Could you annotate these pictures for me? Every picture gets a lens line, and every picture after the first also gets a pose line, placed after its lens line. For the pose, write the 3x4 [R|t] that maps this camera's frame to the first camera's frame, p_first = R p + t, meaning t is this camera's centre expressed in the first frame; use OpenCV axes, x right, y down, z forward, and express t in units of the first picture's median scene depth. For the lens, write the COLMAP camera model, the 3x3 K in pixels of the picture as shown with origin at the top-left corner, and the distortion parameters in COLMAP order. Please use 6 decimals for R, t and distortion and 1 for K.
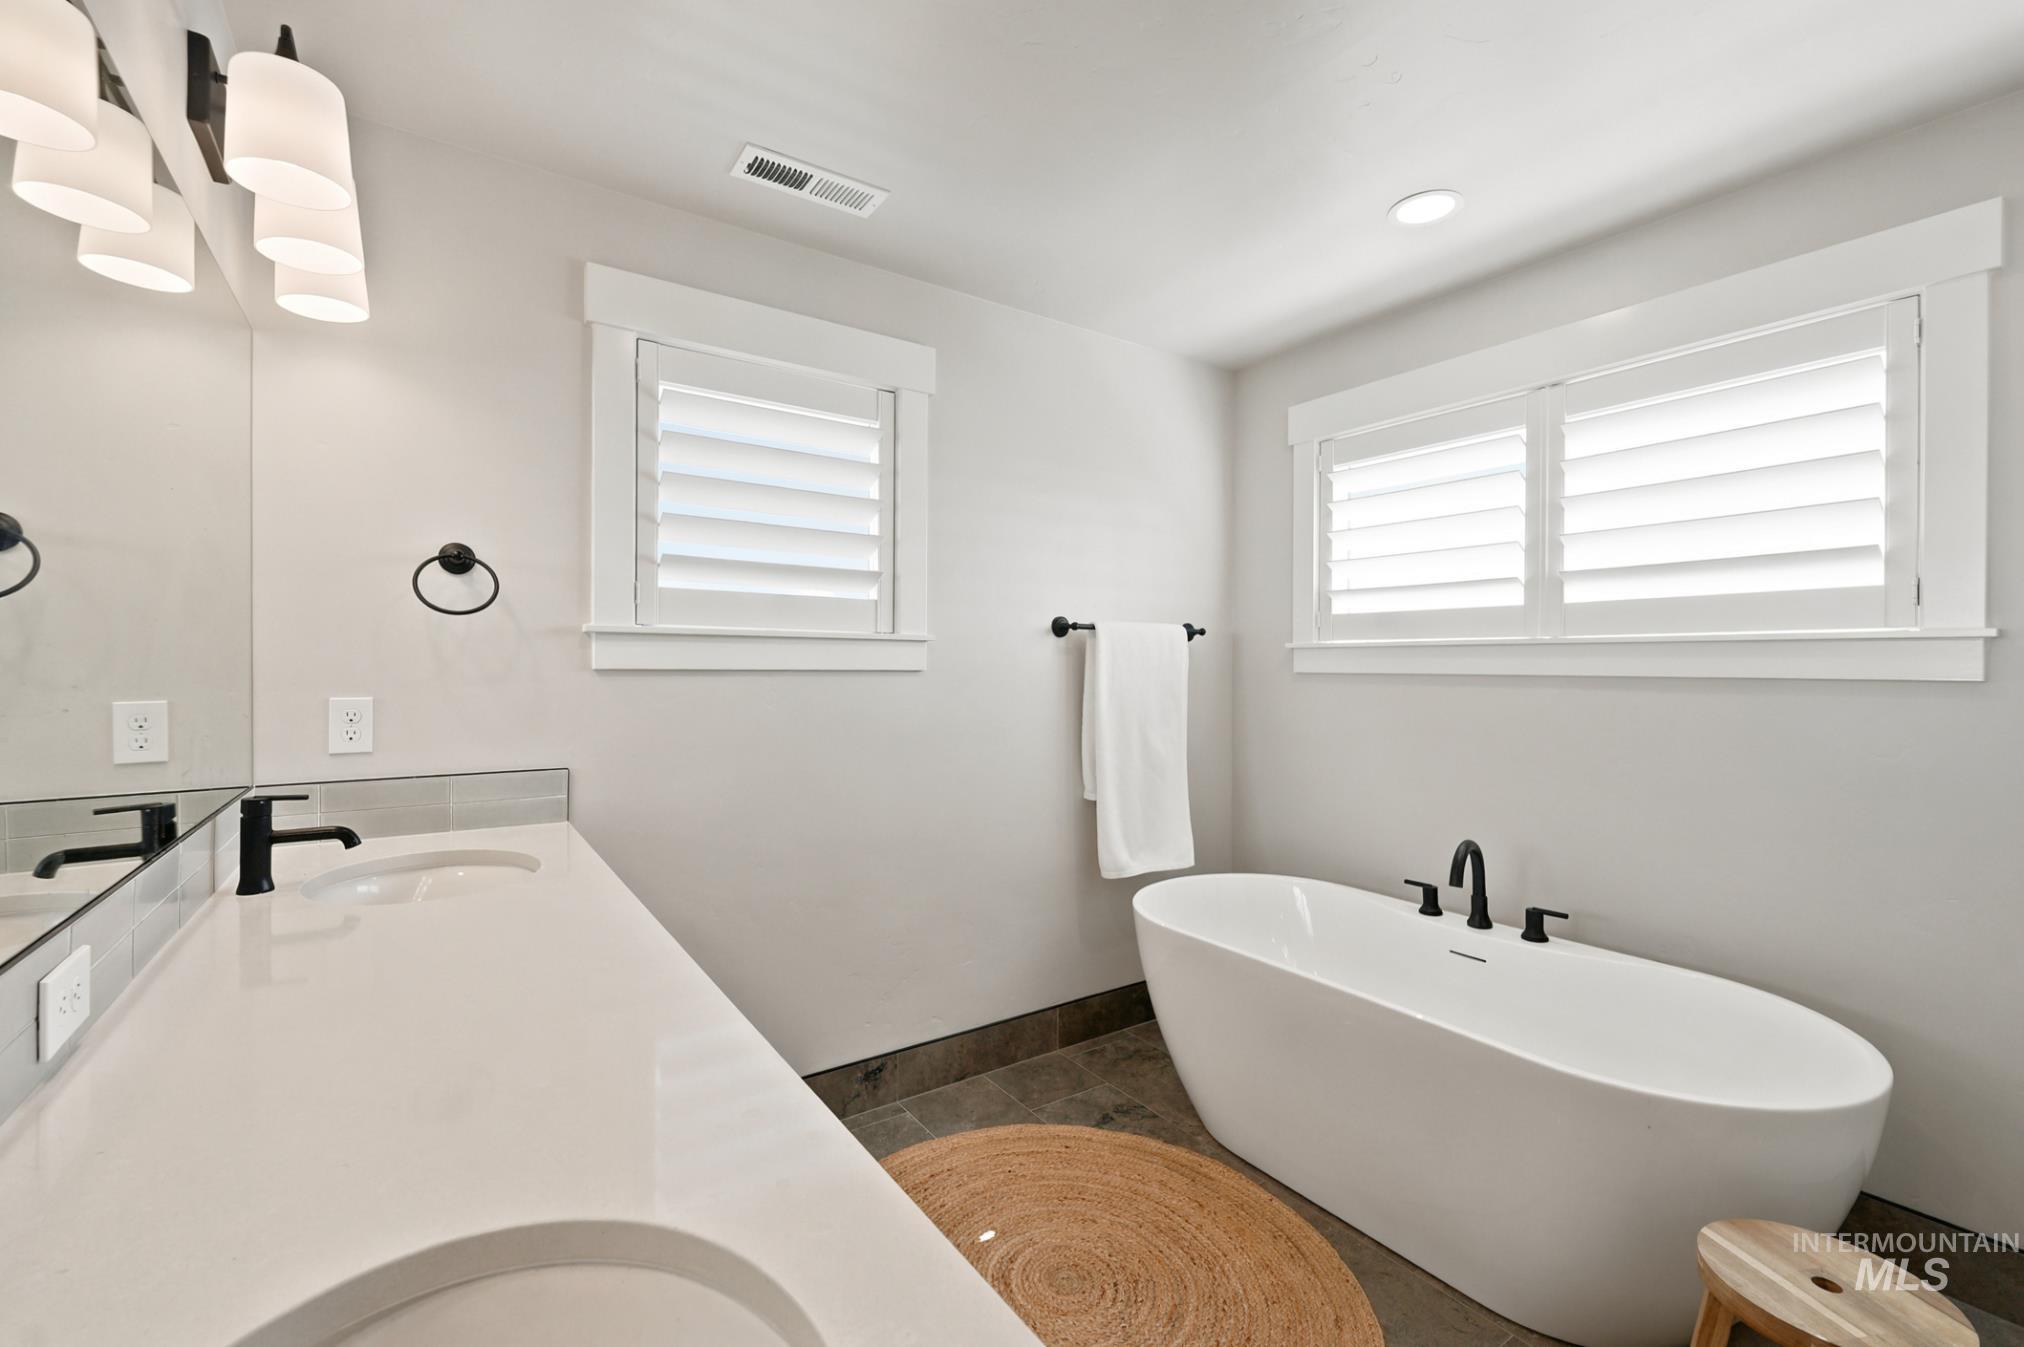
lens RADIAL K [[901.8, 0, 1015.2], [0, 901.8, 693.3], [0, 0, 1]] dist [0.000699, -0.000244]
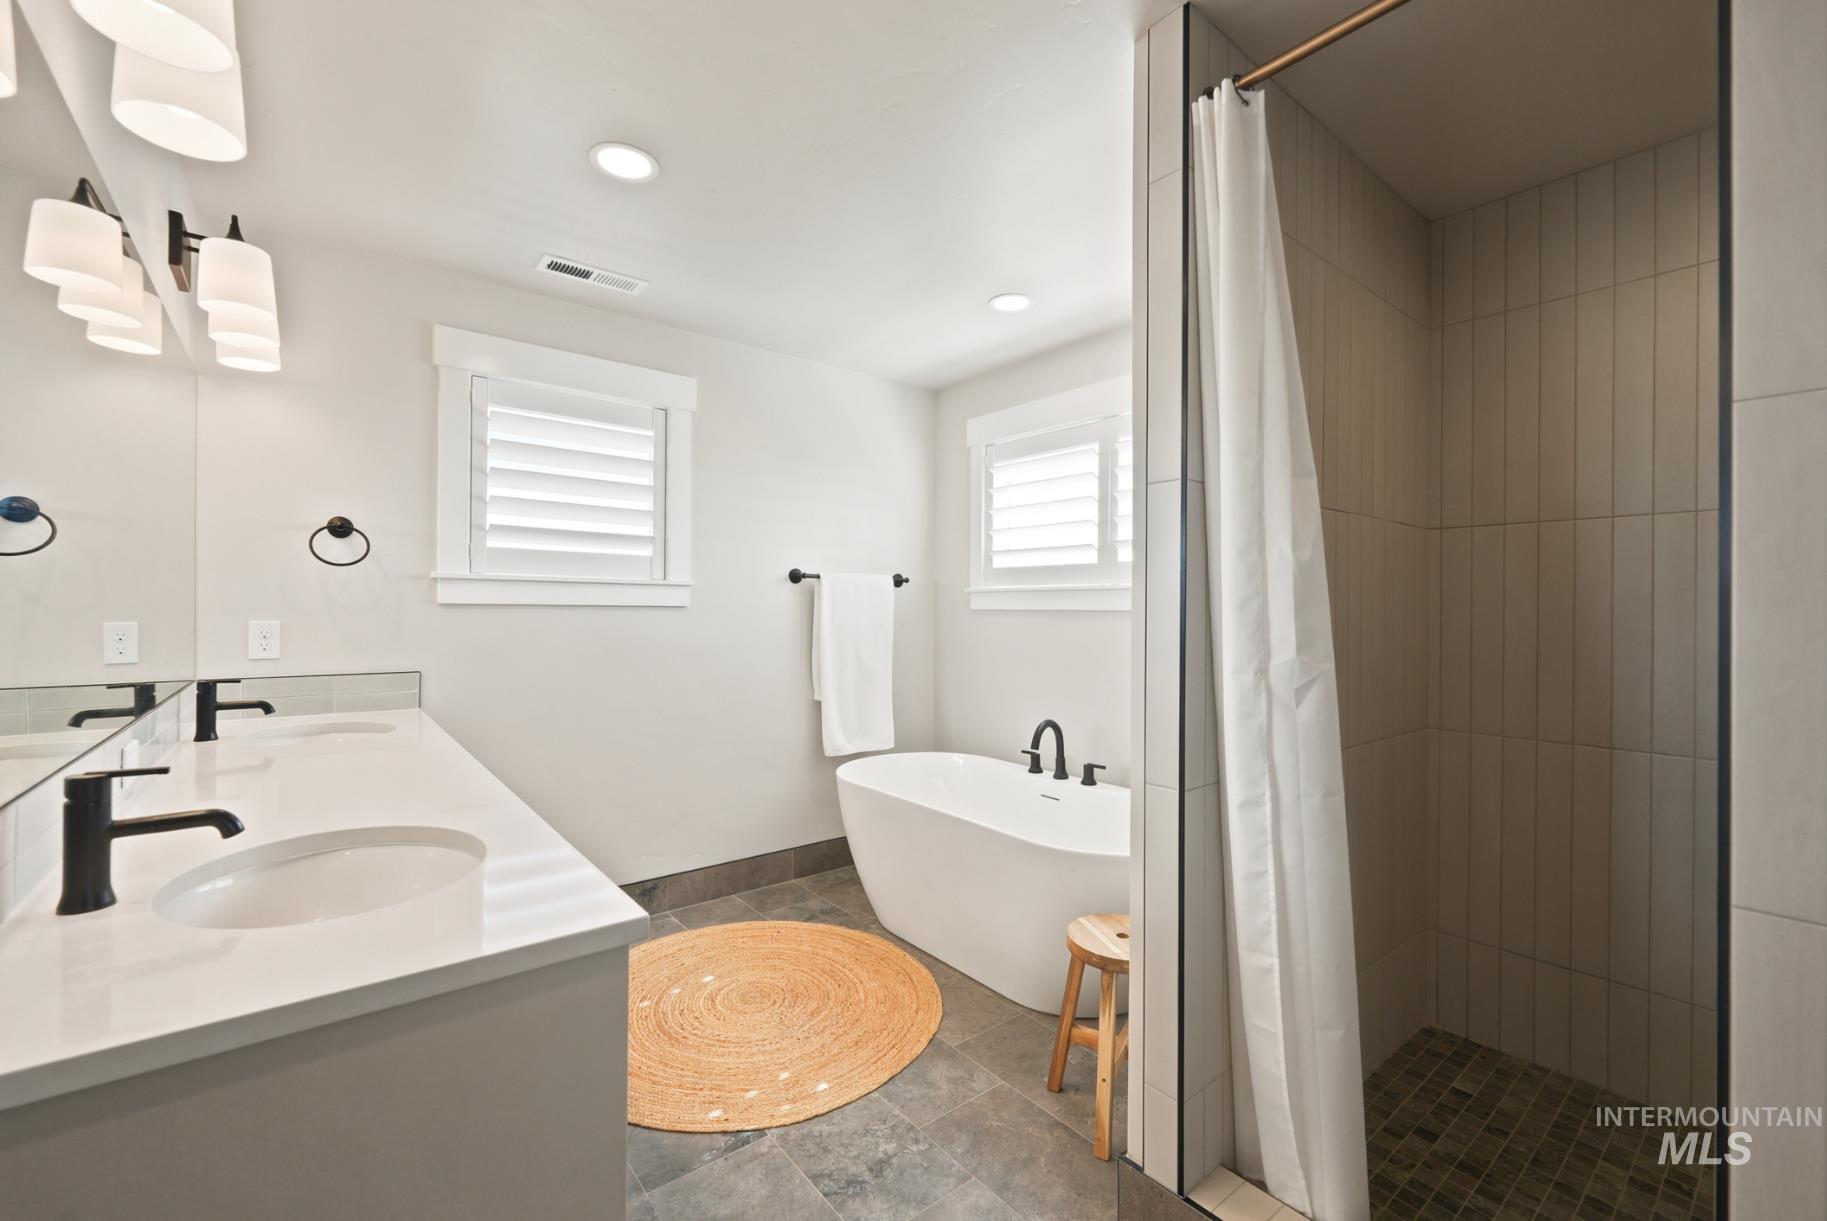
lens RADIAL K [[779.2, 0, 908.8], [0, 779.2, 628.7], [0, 0, 1]] dist [-0.000774, -0.000082]
pose [[0.997068, 0.000062, 0.076523, 0.172970], [0.000394, 0.999982, -0.005950, 0.019422], [-0.076522, 0.005963, 0.997050, -0.279336]]
